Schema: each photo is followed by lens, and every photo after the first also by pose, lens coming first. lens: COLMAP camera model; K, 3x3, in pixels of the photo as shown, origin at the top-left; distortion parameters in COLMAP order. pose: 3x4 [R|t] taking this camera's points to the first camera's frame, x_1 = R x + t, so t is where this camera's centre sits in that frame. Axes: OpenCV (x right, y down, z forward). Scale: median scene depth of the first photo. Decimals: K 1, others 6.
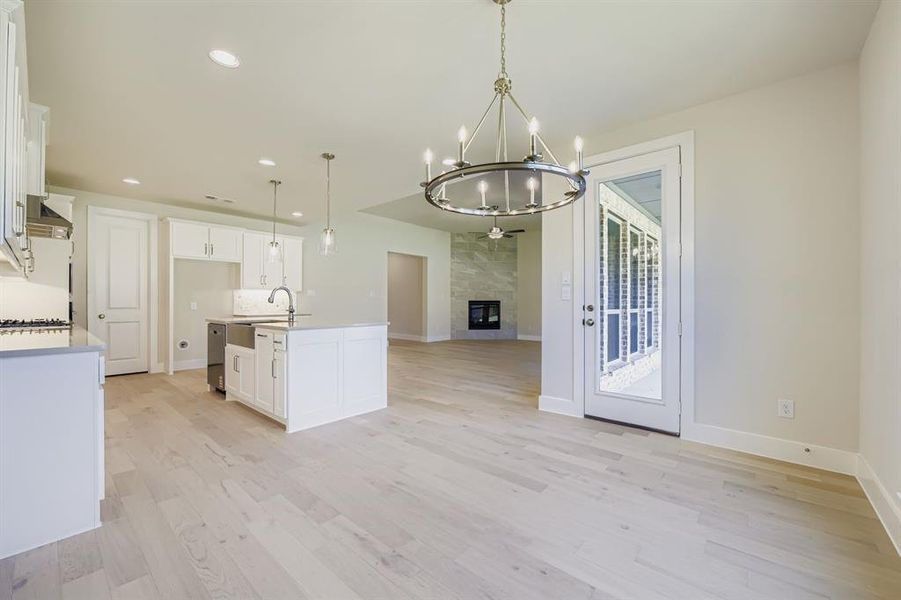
lens RADIAL K [[362.8, 0, 455.9], [0, 362.8, 302.8], [0, 0, 1]] dist [-0.008725, -0.000447]
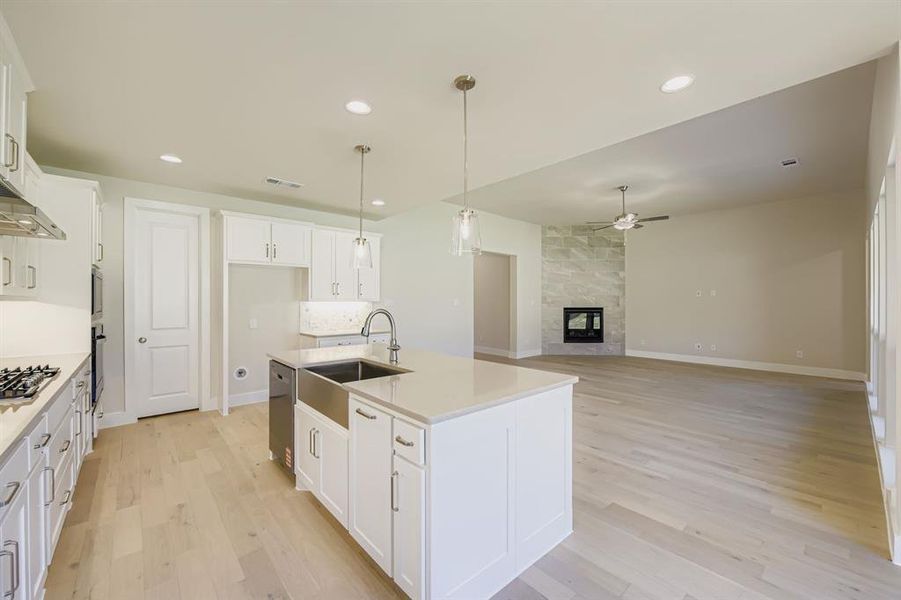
lens RADIAL K [[362.8, 0, 453.0], [0, 362.8, 299.8], [0, 0, 1]] dist [-0.008725, -0.000447]
pose [[0.990998, -0.001703, -0.133863, -0.187101], [0.001418, 0.999997, -0.002220, -0.039831], [0.133866, 0.002010, 0.990997, 0.274577]]
